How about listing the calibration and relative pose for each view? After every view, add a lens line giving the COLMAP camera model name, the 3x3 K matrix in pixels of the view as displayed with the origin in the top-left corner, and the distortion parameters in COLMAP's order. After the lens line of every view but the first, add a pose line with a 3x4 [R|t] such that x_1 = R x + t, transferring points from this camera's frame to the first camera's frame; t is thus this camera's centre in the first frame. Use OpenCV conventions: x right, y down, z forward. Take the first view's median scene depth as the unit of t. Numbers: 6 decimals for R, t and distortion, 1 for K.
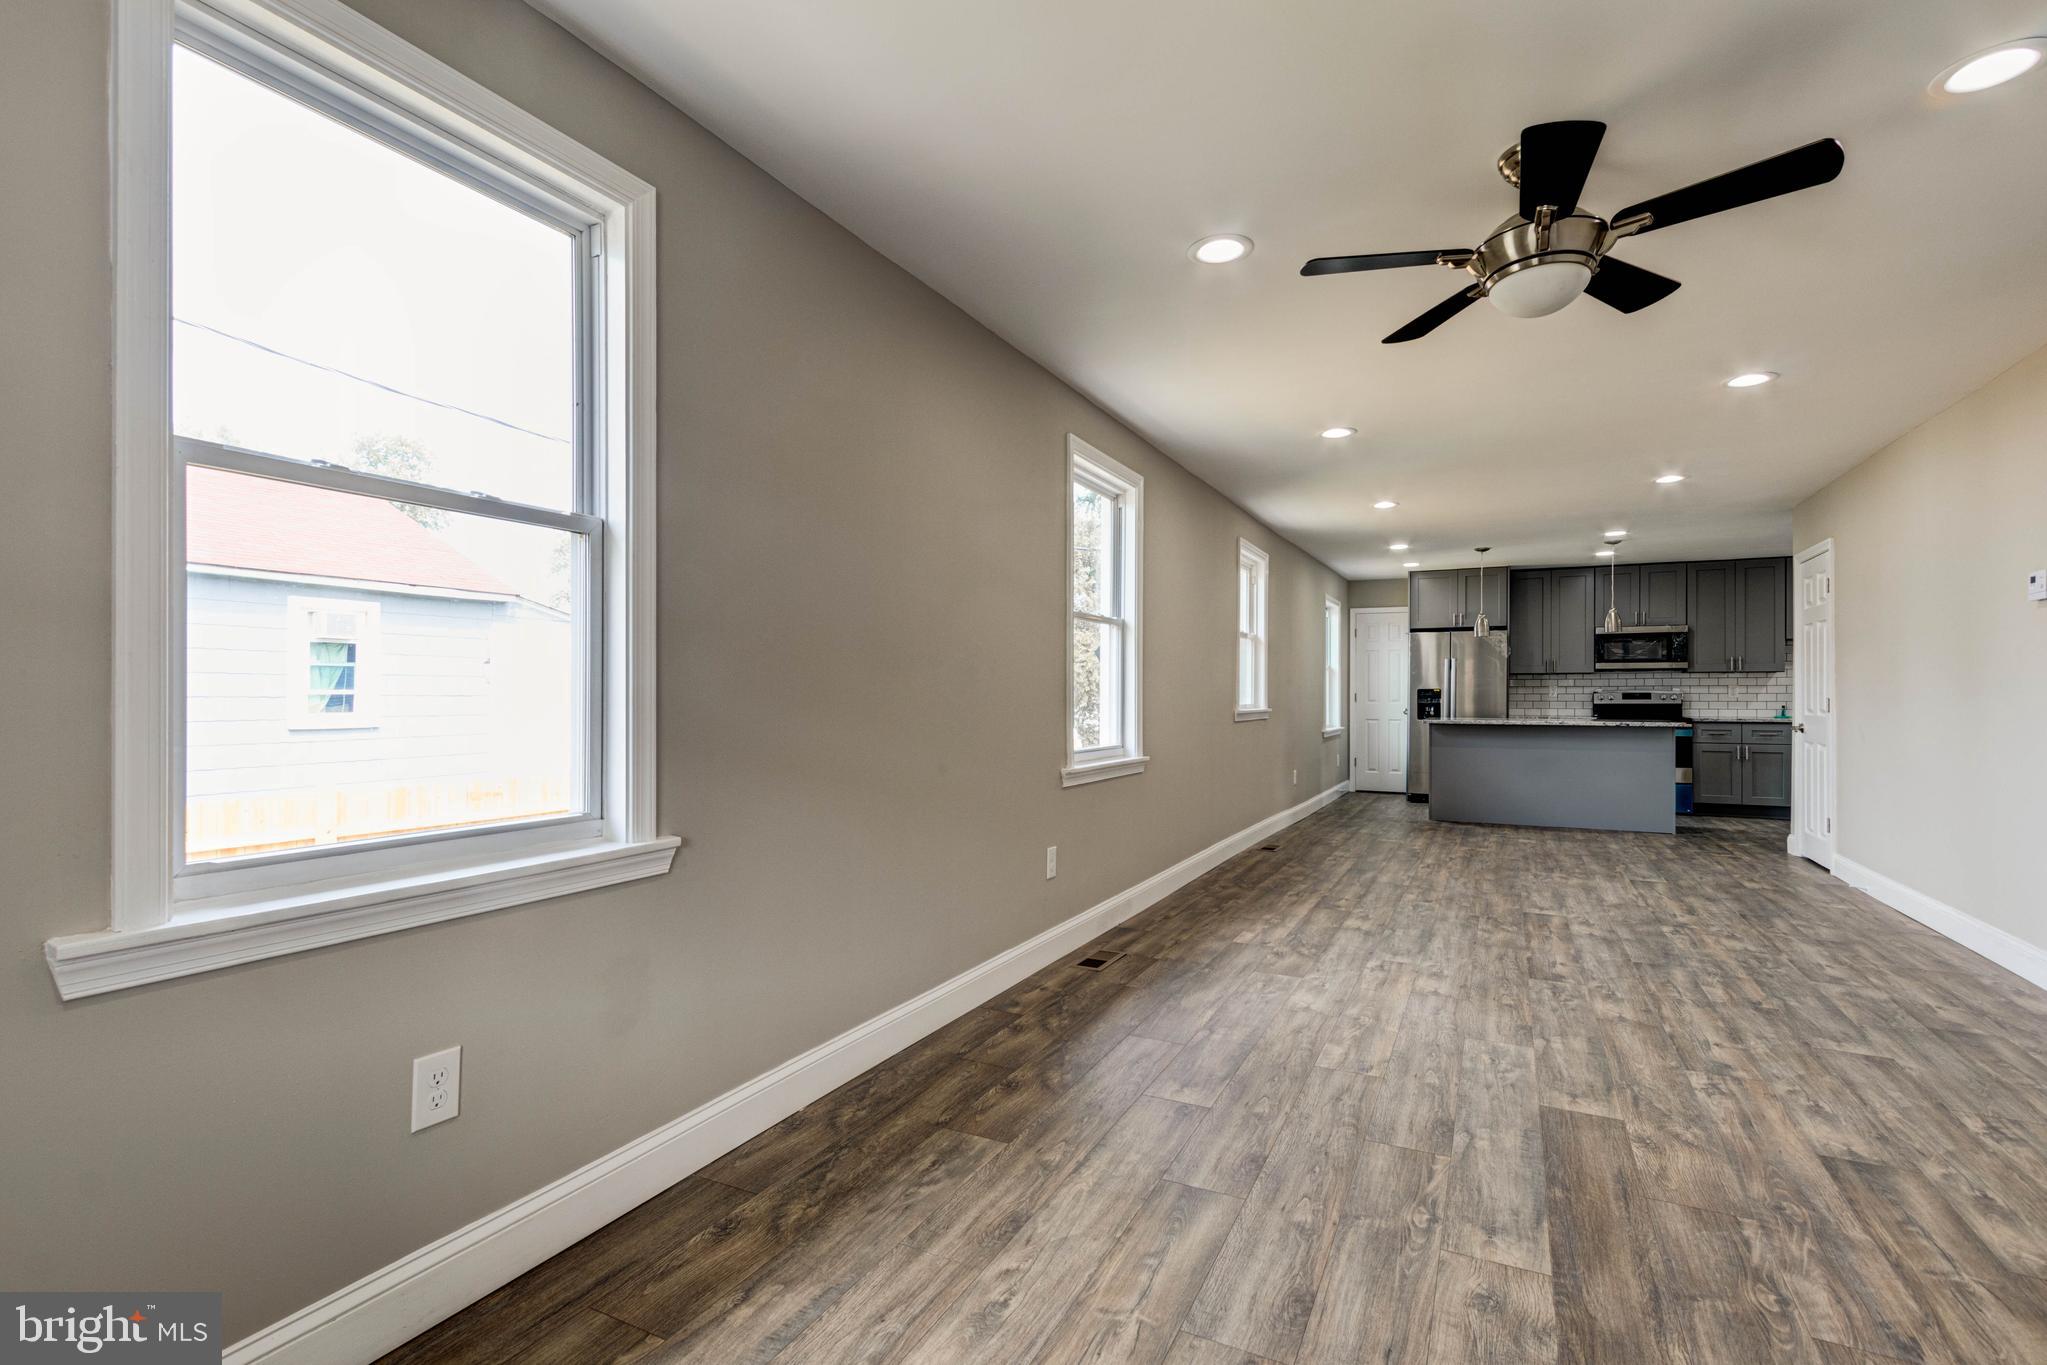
lens RADIAL K [[949.7, 0, 1014.2], [0, 949.7, 685.2], [0, 0, 1]] dist [0.004792, -0.000947]
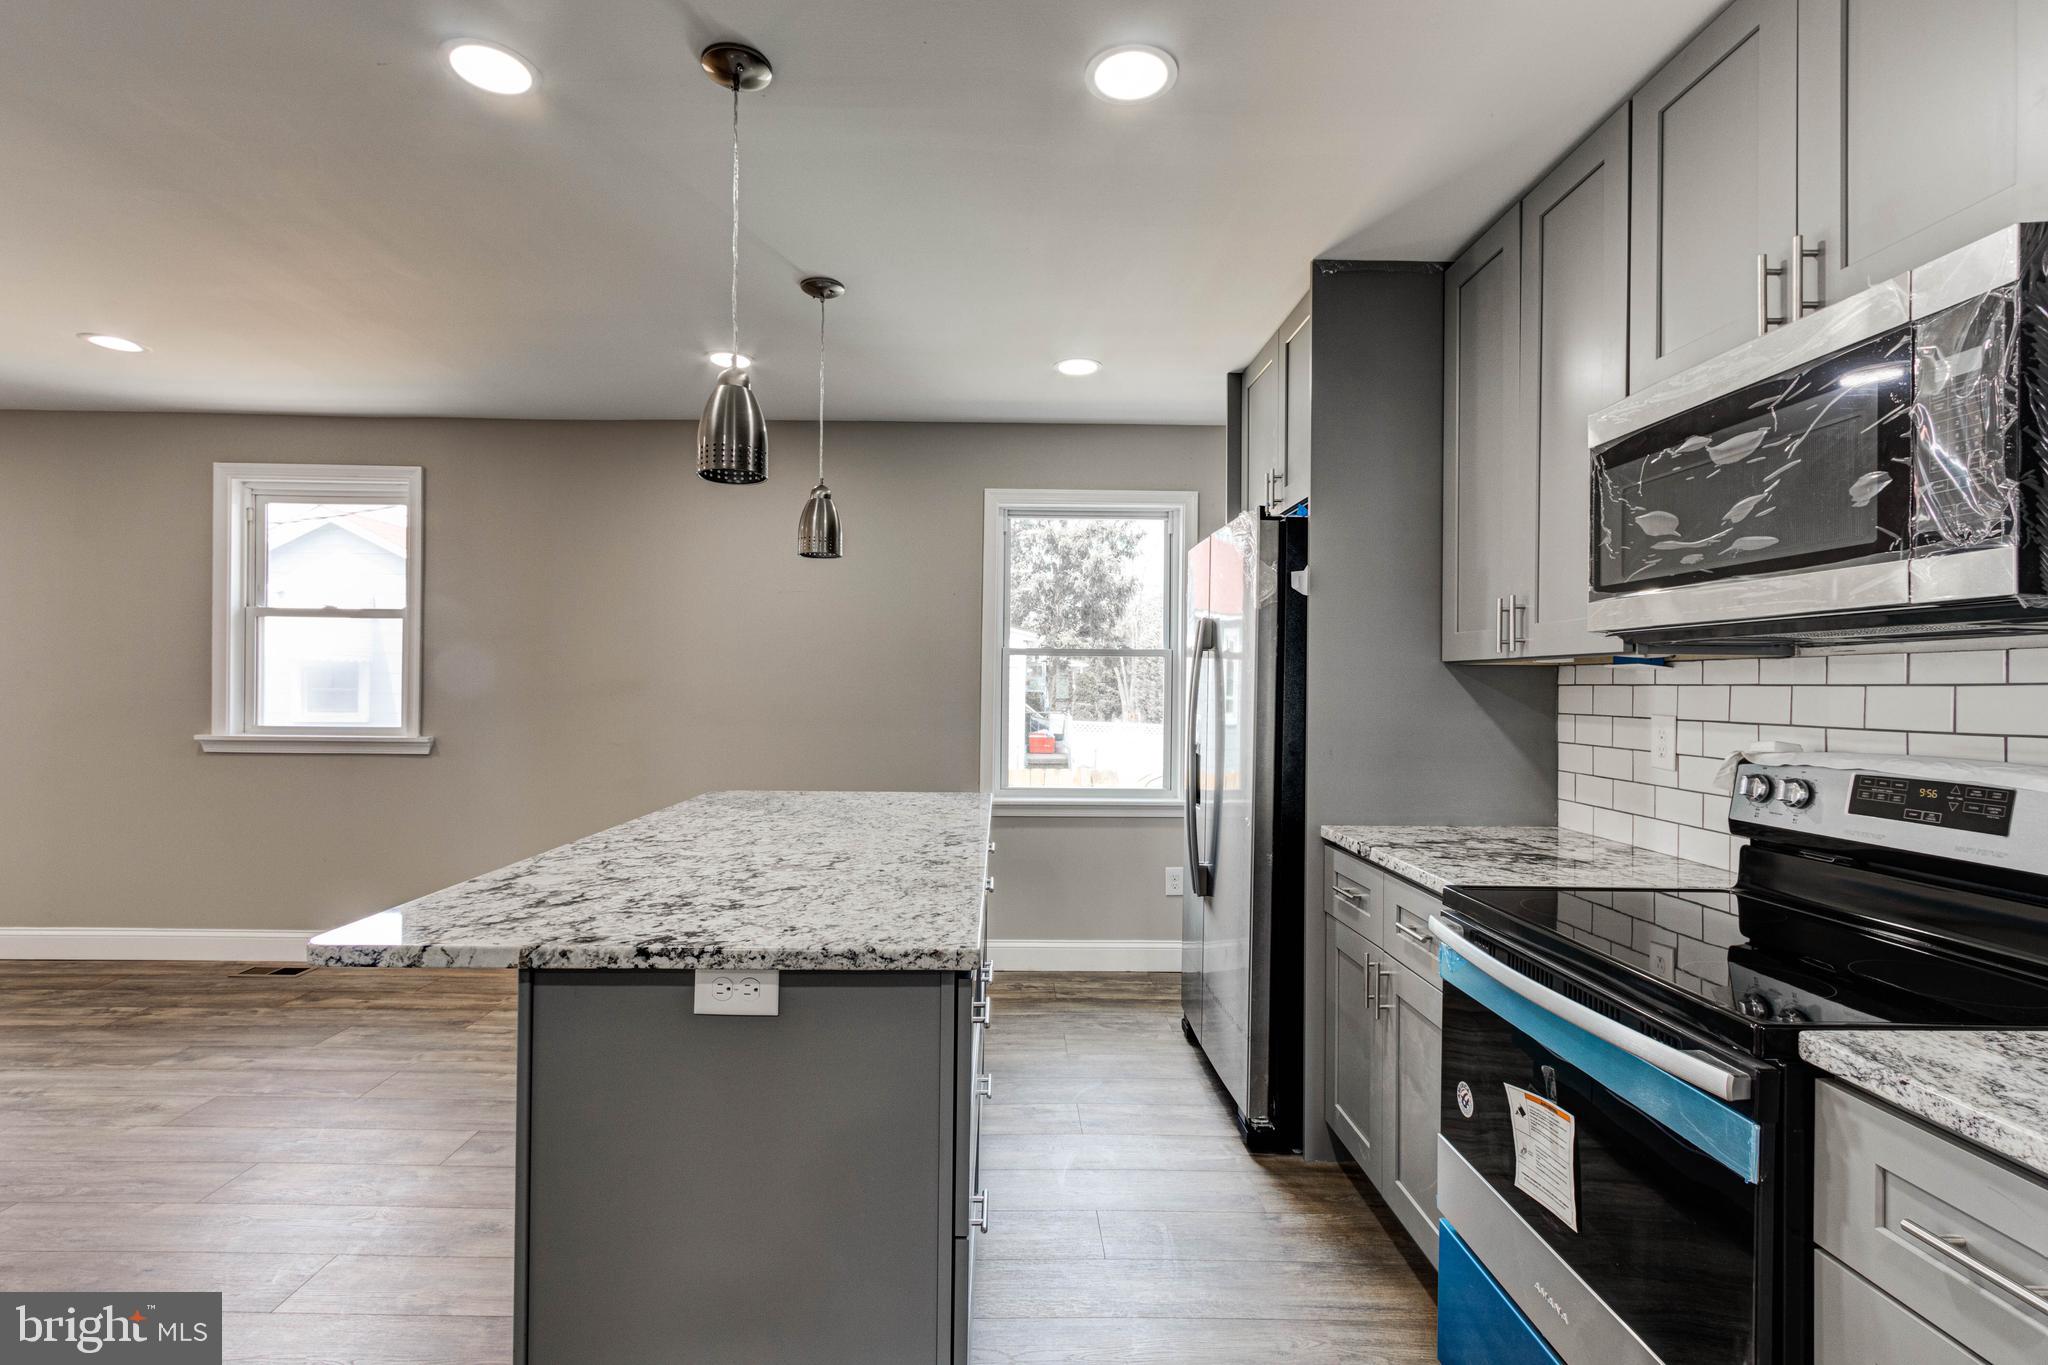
lens RADIAL K [[950.2, 0, 1014.7], [0, 950.2, 685.2], [0, 0, 1]] dist [0.004792, -0.000947]
pose [[0.478783, 0.008095, -0.877896, 1.225606], [-0.008313, 0.999954, 0.004686, -0.011242], [0.877894, 0.005055, 0.478828, 1.366544]]
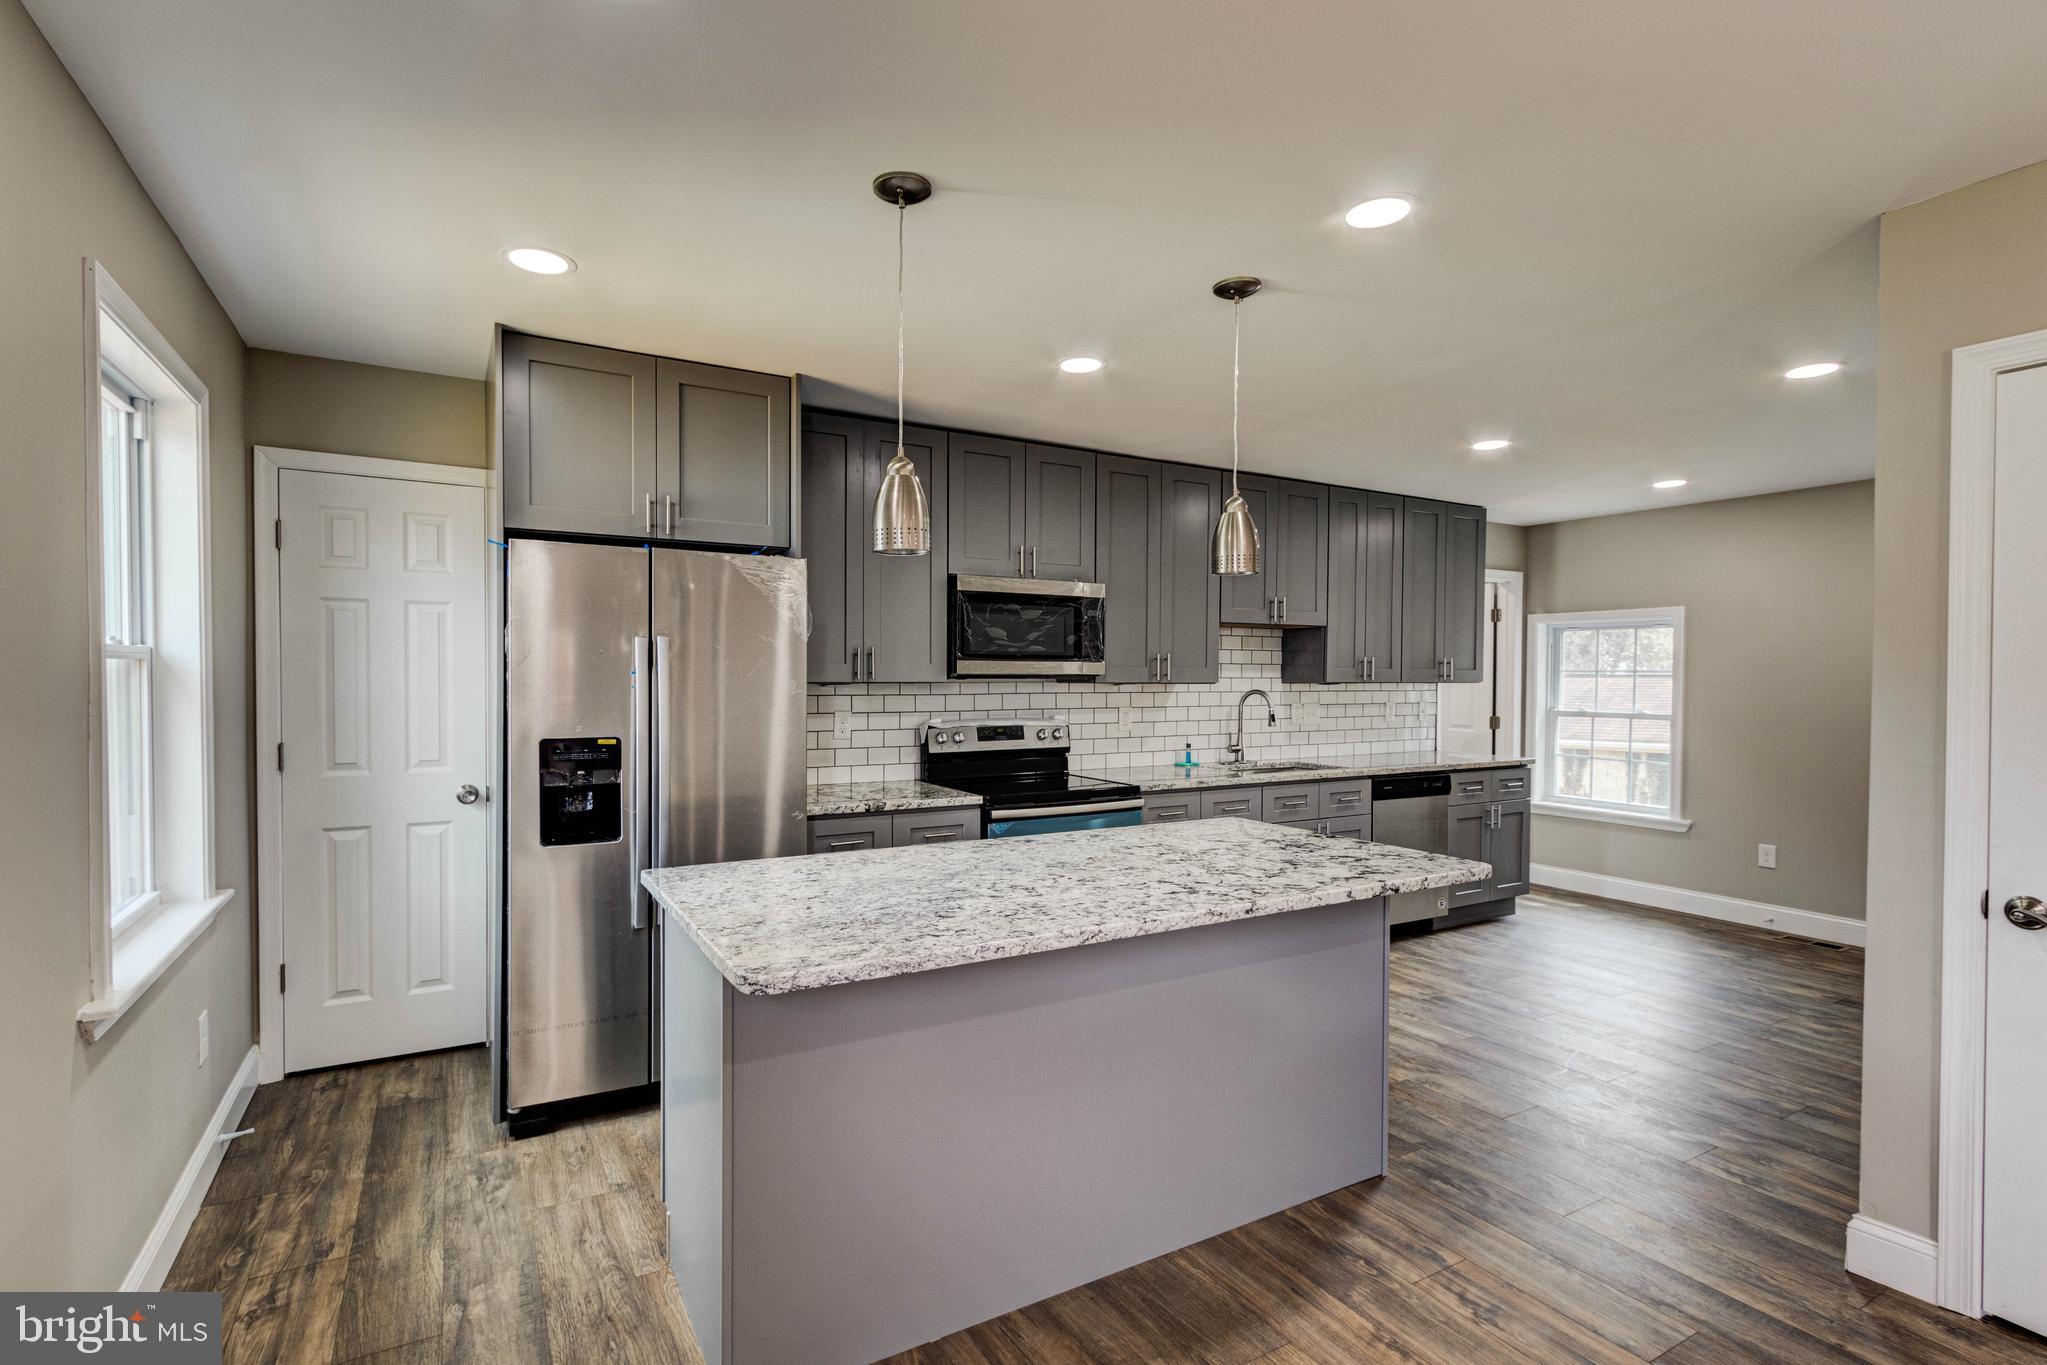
lens RADIAL K [[941.4, 0, 1003.4], [0, 941.4, 680.0], [0, 0, 1]] dist [0.002292, 0.000212]
pose [[0.546439, 0.001951, 0.837497, 0.462323], [-0.003142, 0.999995, -0.000279, -0.024362], [-0.837493, -0.002479, 0.546442, 1.278475]]
